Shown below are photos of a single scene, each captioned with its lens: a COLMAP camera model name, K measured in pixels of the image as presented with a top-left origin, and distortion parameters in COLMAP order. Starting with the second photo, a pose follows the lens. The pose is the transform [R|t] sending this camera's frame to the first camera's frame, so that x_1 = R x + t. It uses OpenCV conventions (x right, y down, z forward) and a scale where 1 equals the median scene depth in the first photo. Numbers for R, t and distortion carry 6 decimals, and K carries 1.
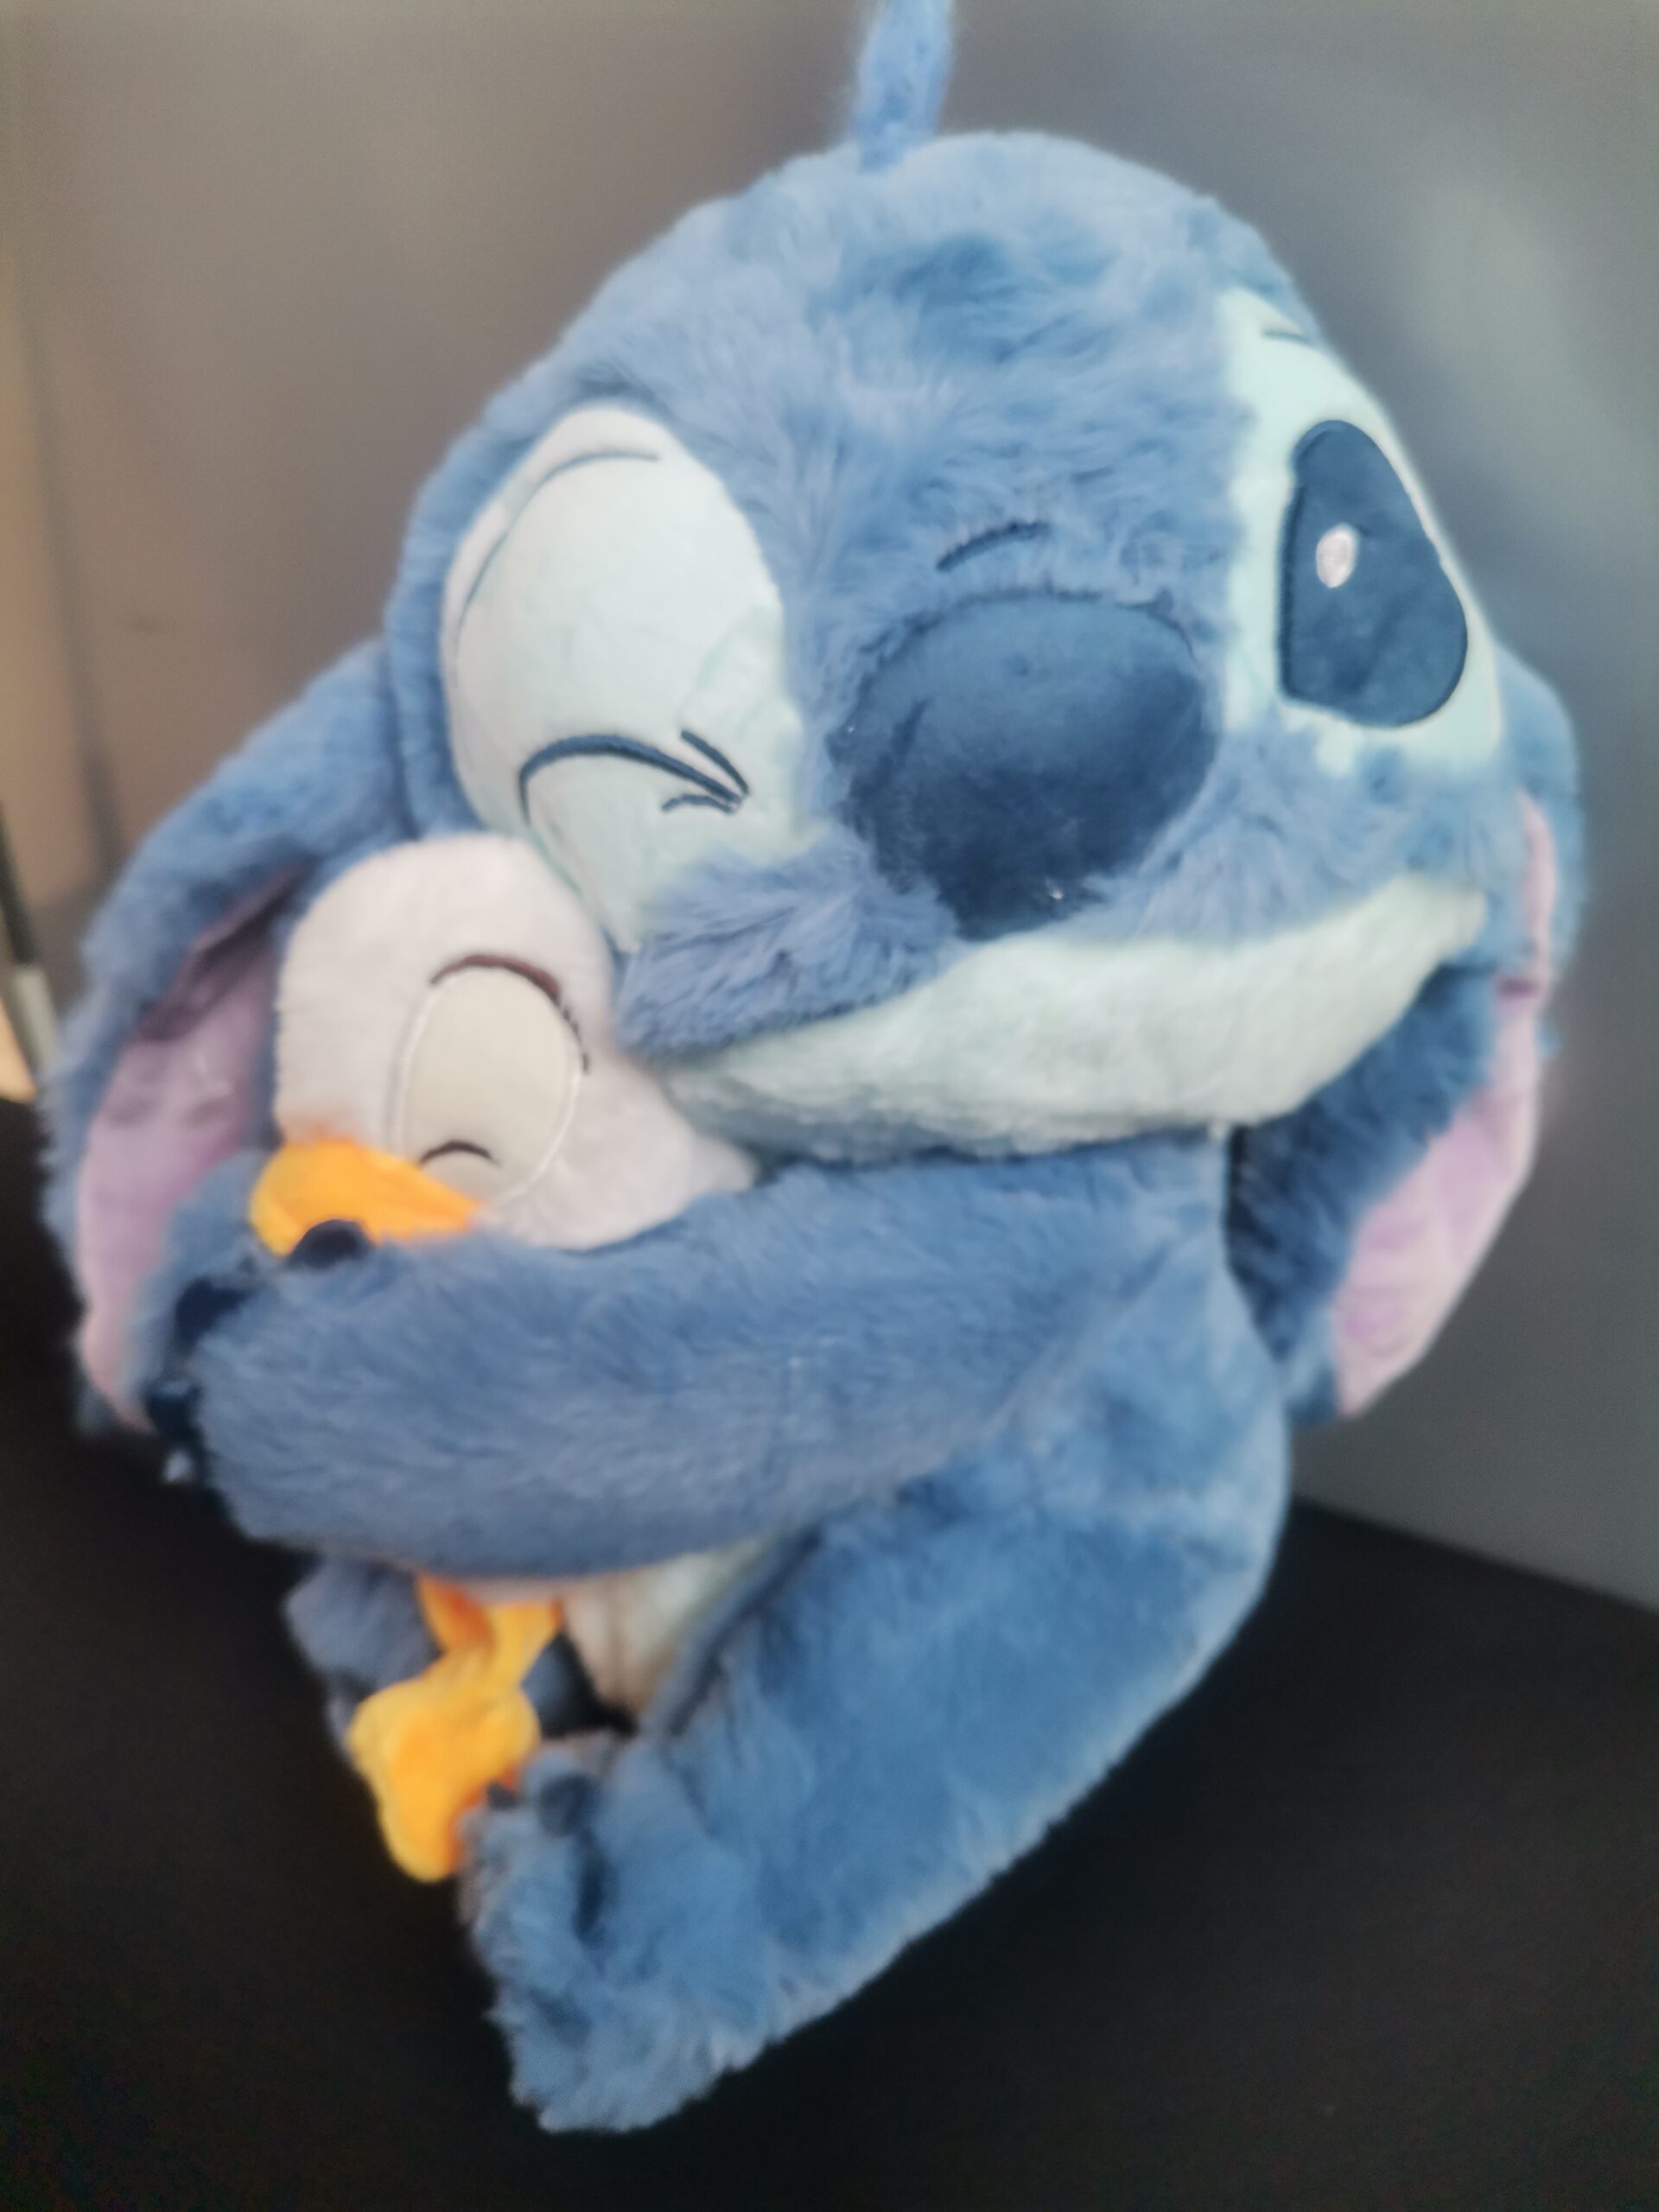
lens RADIAL K [[1674.6, 0, 829.5], [0, 1674.6, 1106.0], [0, 0, 1]] dist [-0.004745, 0.000454]
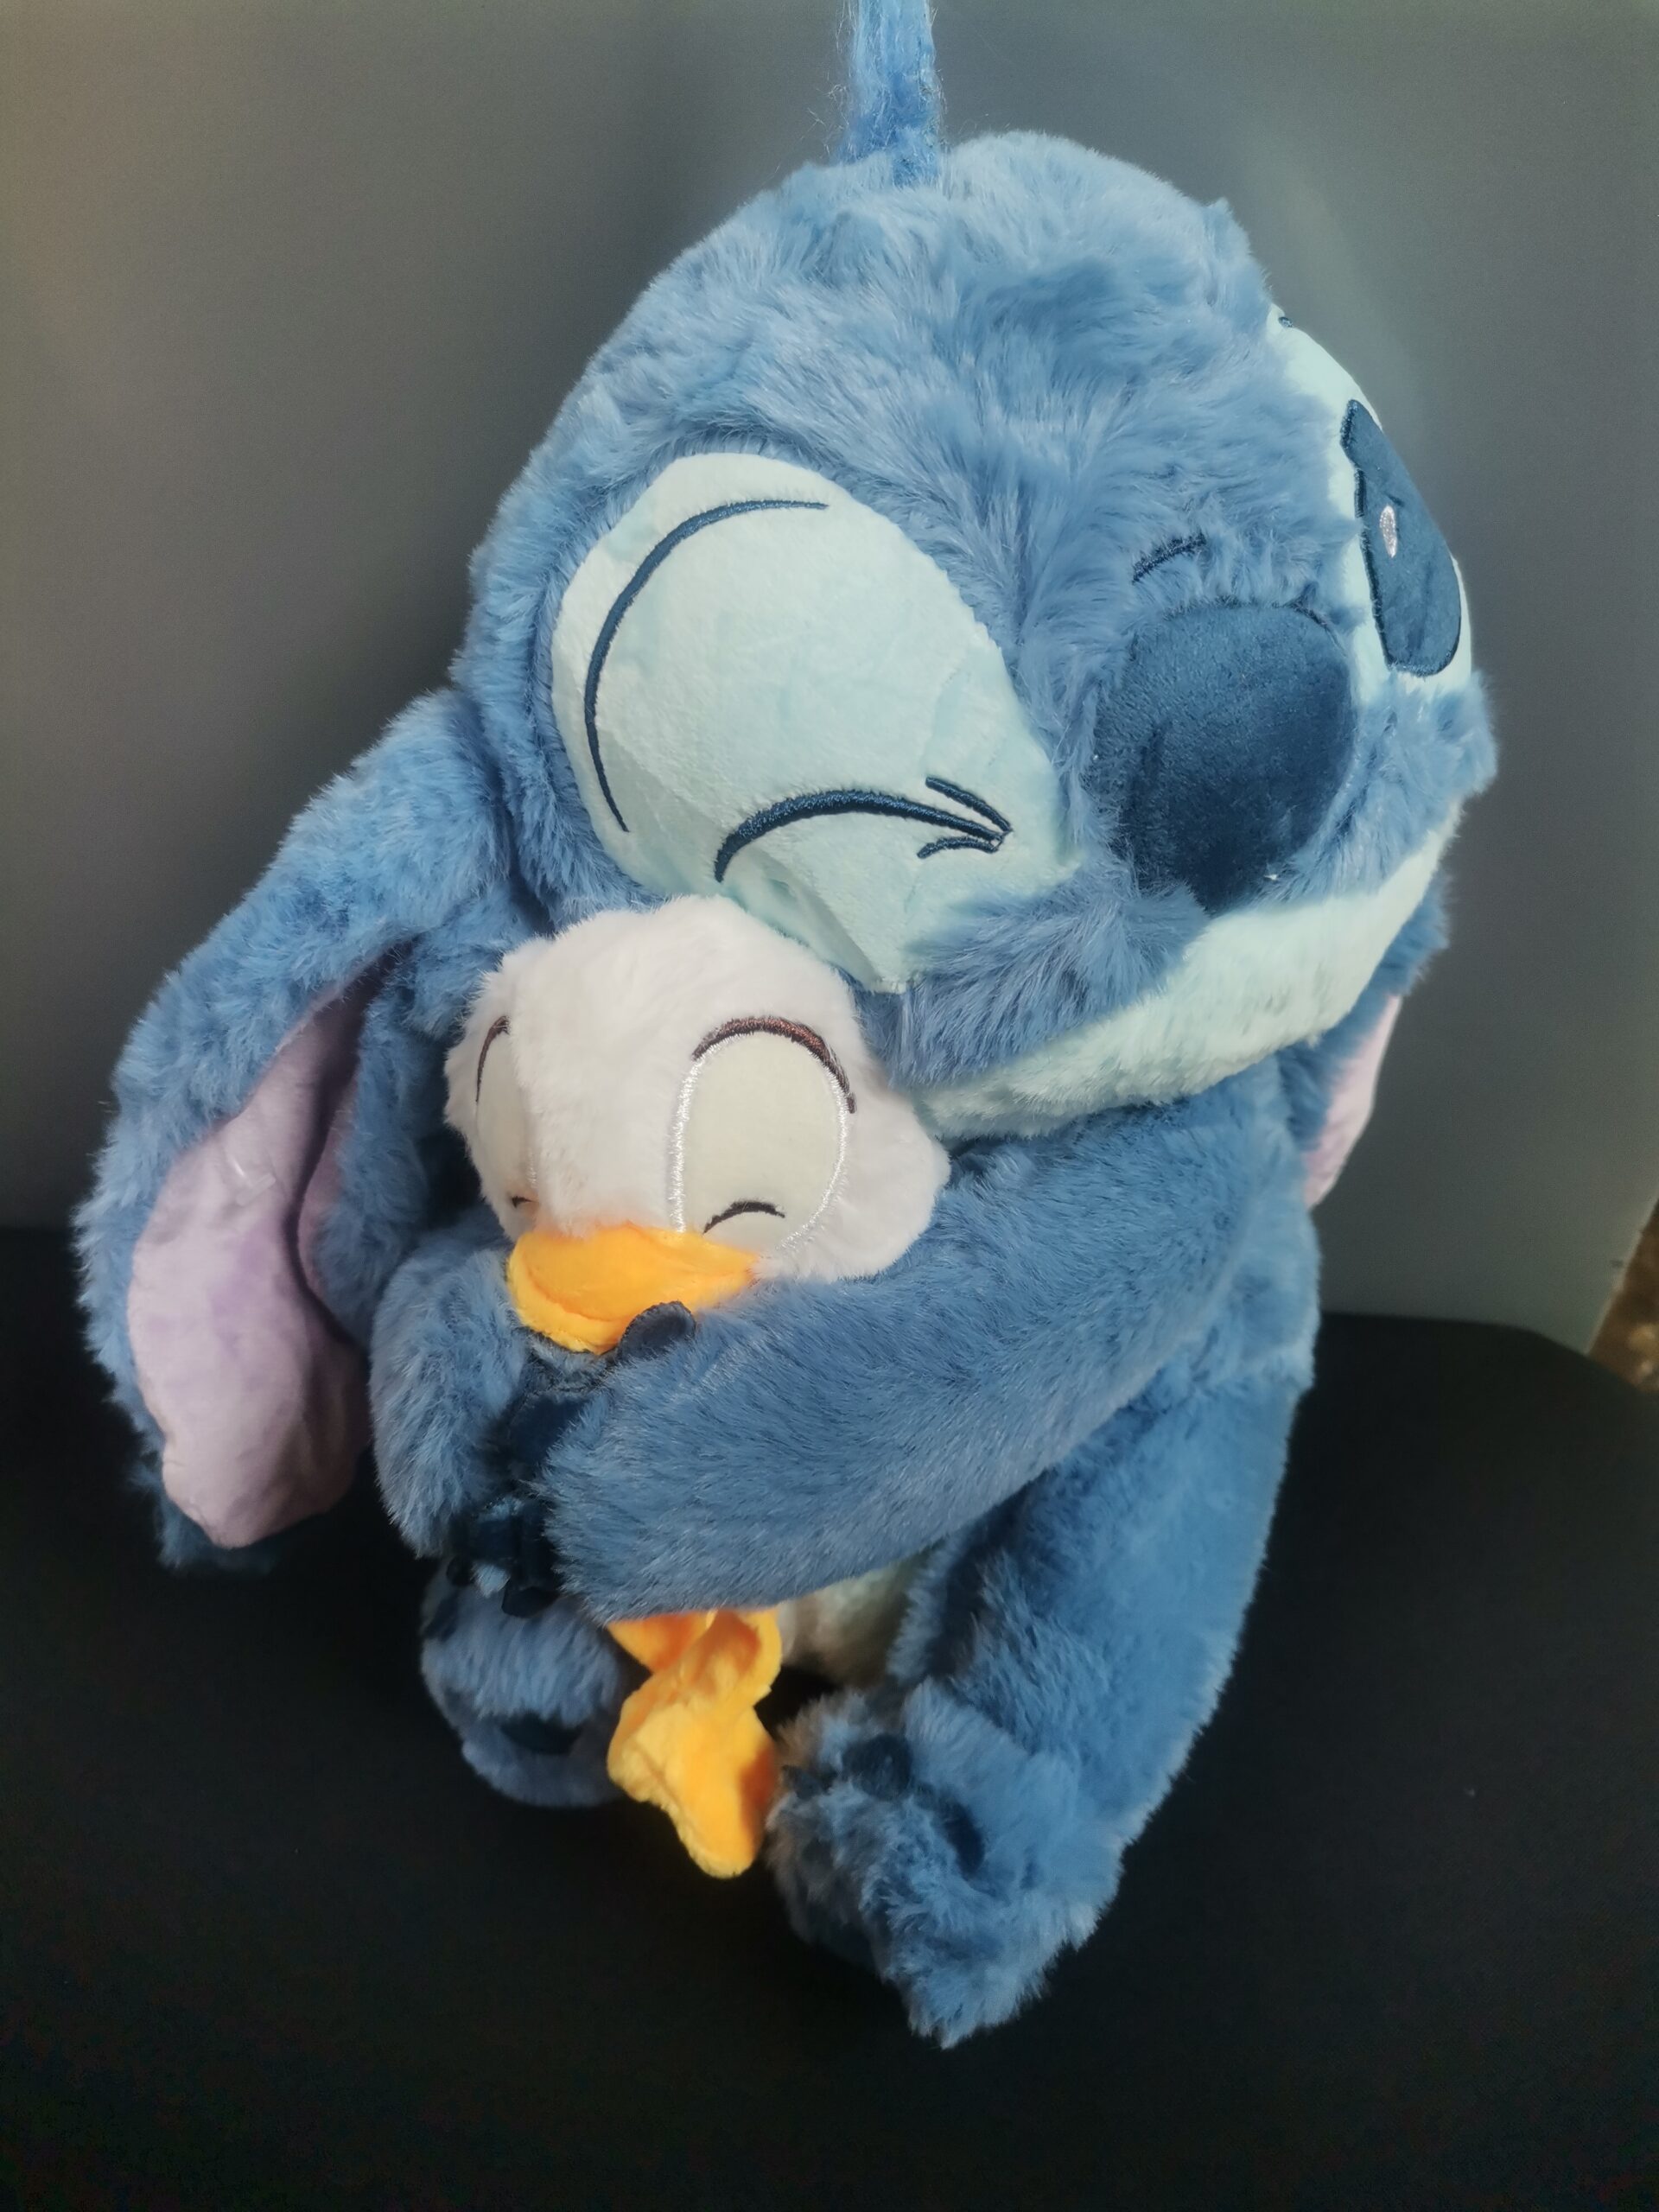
lens RADIAL K [[1630.6, 0, 831.5], [0, 1630.6, 1096.2], [0, 0, 1]] dist [0.011228, 0.001395]
pose [[0.933167, -0.210215, 0.291564, -0.468191], [0.181759, 0.975771, 0.121794, -0.161061], [-0.310102, -0.060659, 0.948766, 0.040762]]
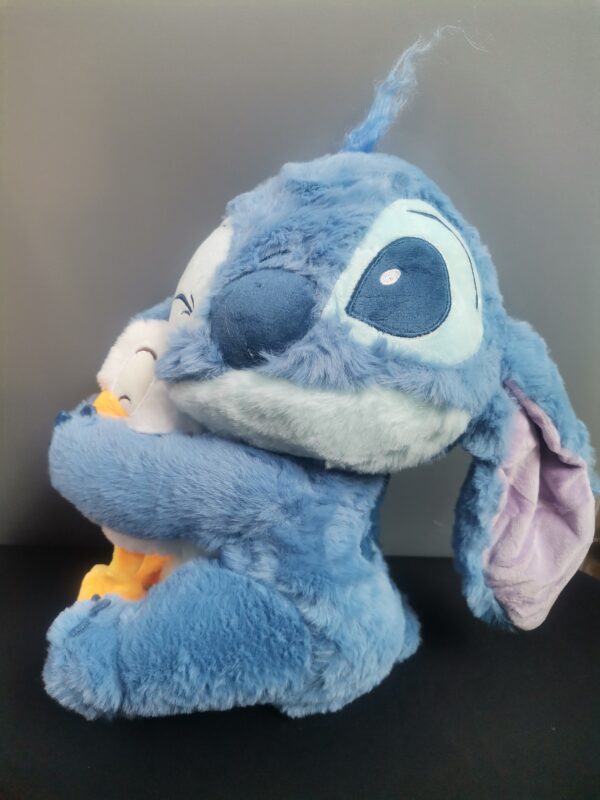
lens RADIAL K [[605.7, 0, 300.0], [0, 605.7, 400.0], [0, 0, 1]] dist [-0.004745, 0.000454]
pose [[0.802012, 0.235675, -0.548848, 0.824115], [-0.340932, 0.935106, -0.096658, 0.029709], [0.490451, 0.264641, 0.830315, 0.109046]]
